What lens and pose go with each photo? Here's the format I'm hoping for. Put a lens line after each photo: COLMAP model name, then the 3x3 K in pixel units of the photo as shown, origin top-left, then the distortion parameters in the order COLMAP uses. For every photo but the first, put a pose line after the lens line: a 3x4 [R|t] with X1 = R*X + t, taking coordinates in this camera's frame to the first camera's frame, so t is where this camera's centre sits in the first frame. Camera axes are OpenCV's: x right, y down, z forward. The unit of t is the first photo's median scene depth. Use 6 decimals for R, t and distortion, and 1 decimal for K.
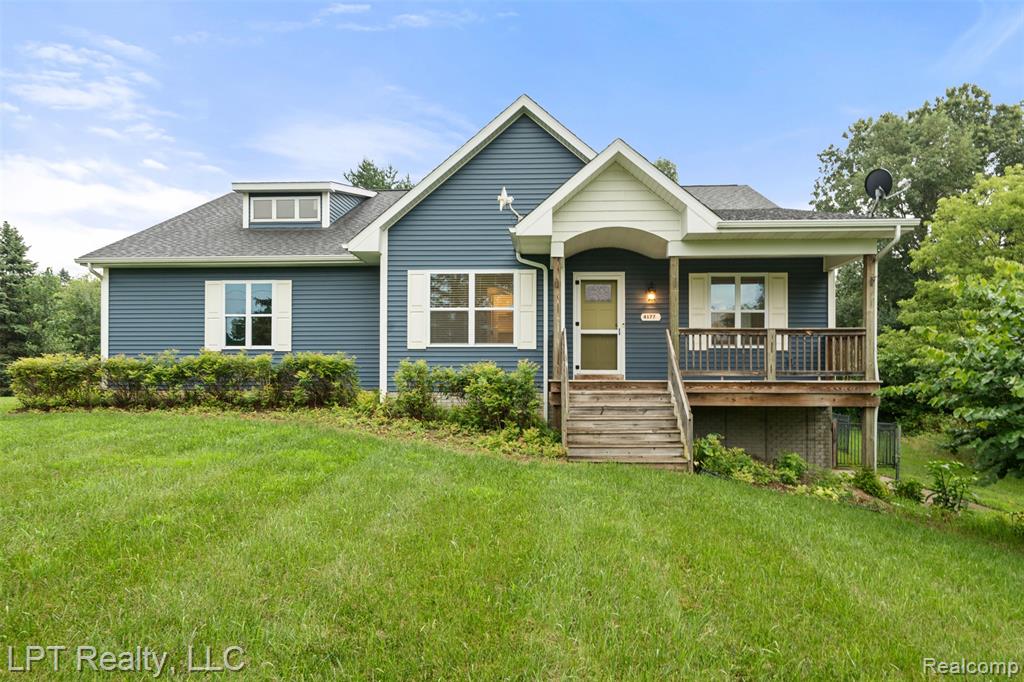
lens RADIAL K [[647.1, 0, 518.3], [0, 647.1, 345.7], [0, 0, 1]] dist [0.006035, -0.003790]
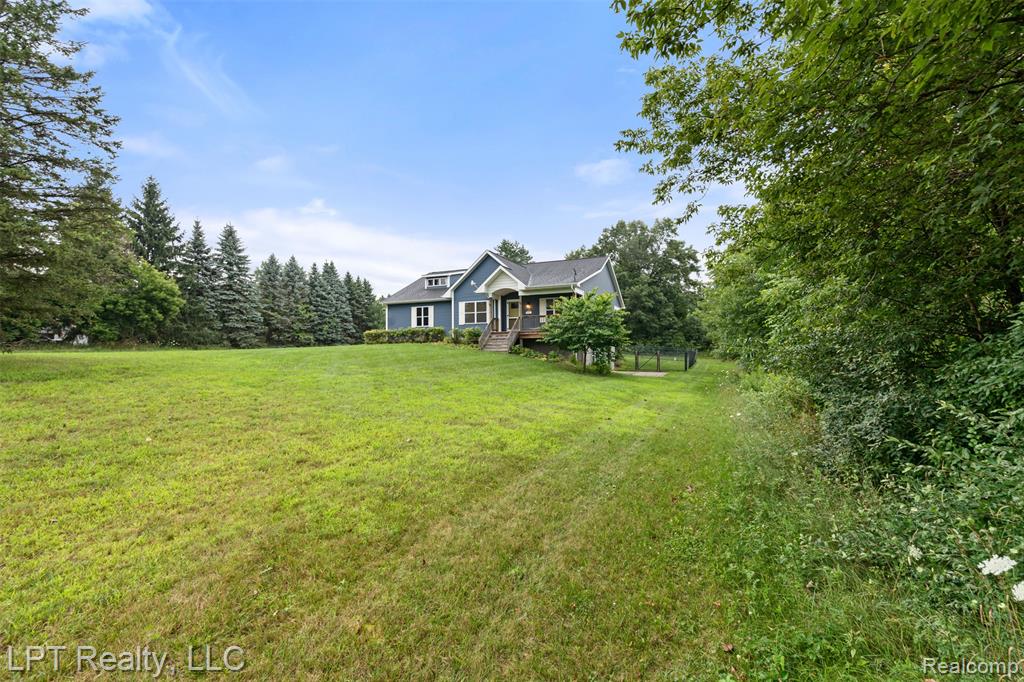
lens RADIAL K [[452.8, 0, 519.5], [0, 452.8, 320.0], [0, 0, 1]] dist [-0.001291, 0.000150]
pose [[0.940683, -0.034113, -0.337566, 0.942071], [0.026777, 0.999294, -0.026367, 0.050476], [0.338227, 0.015764, 0.940932, -1.153717]]
